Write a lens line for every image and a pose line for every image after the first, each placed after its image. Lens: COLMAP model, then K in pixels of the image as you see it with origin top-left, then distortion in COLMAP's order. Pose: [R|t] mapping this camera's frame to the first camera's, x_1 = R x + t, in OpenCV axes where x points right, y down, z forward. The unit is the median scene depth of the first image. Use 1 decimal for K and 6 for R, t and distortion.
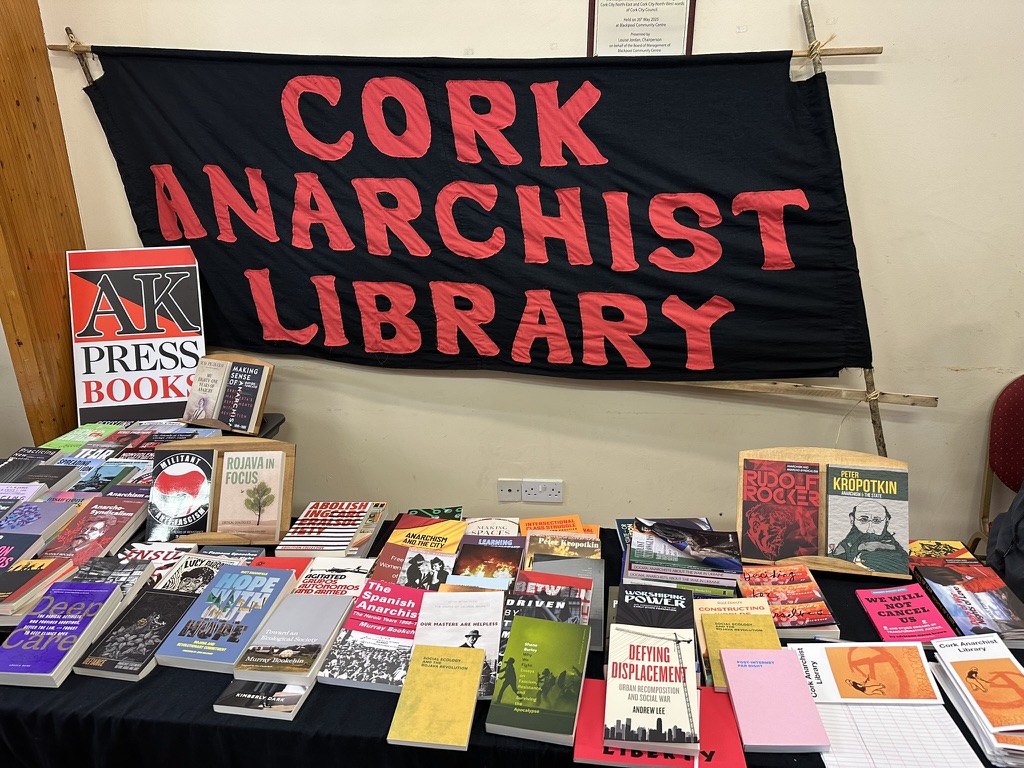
lens RADIAL K [[730.4, 0, 517.2], [0, 730.4, 391.9], [0, 0, 1]] dist [0.011276, -0.003507]
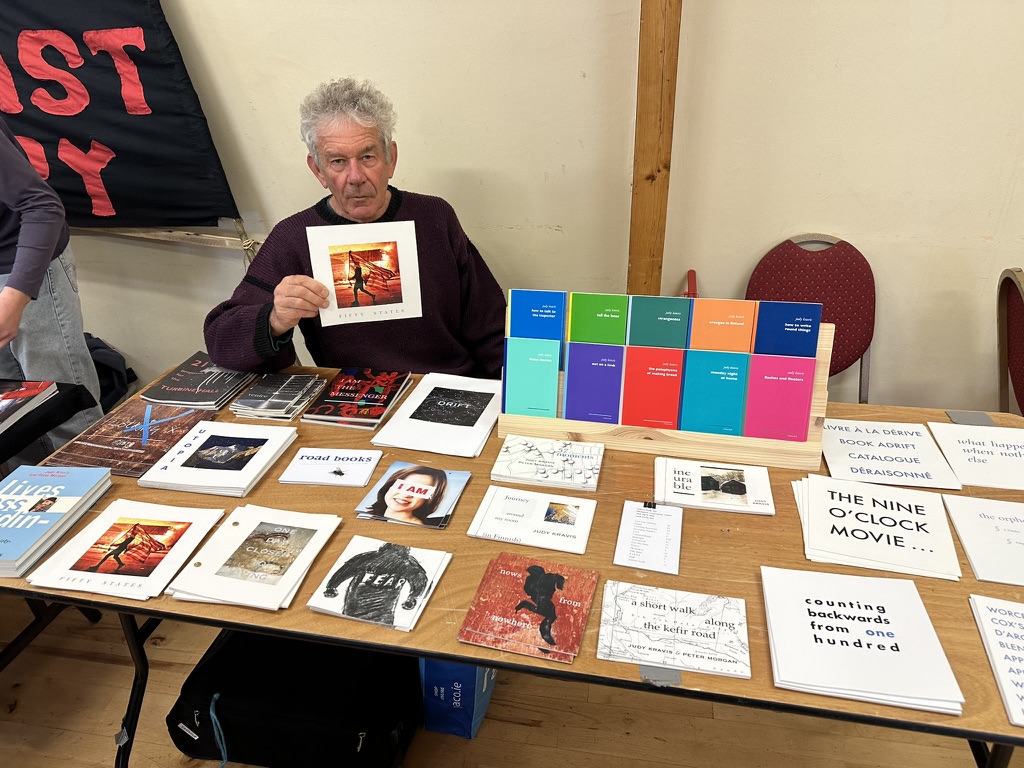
lens RADIAL K [[730.4, 0, 513.7], [0, 730.4, 385.1], [0, 0, 1]] dist [0.011276, -0.003507]
pose [[0.996894, 0.041316, -0.067043, 0.728221], [-0.028013, 0.981684, 0.188447, -0.005598], [0.073601, -0.185984, 0.979792, -0.008976]]
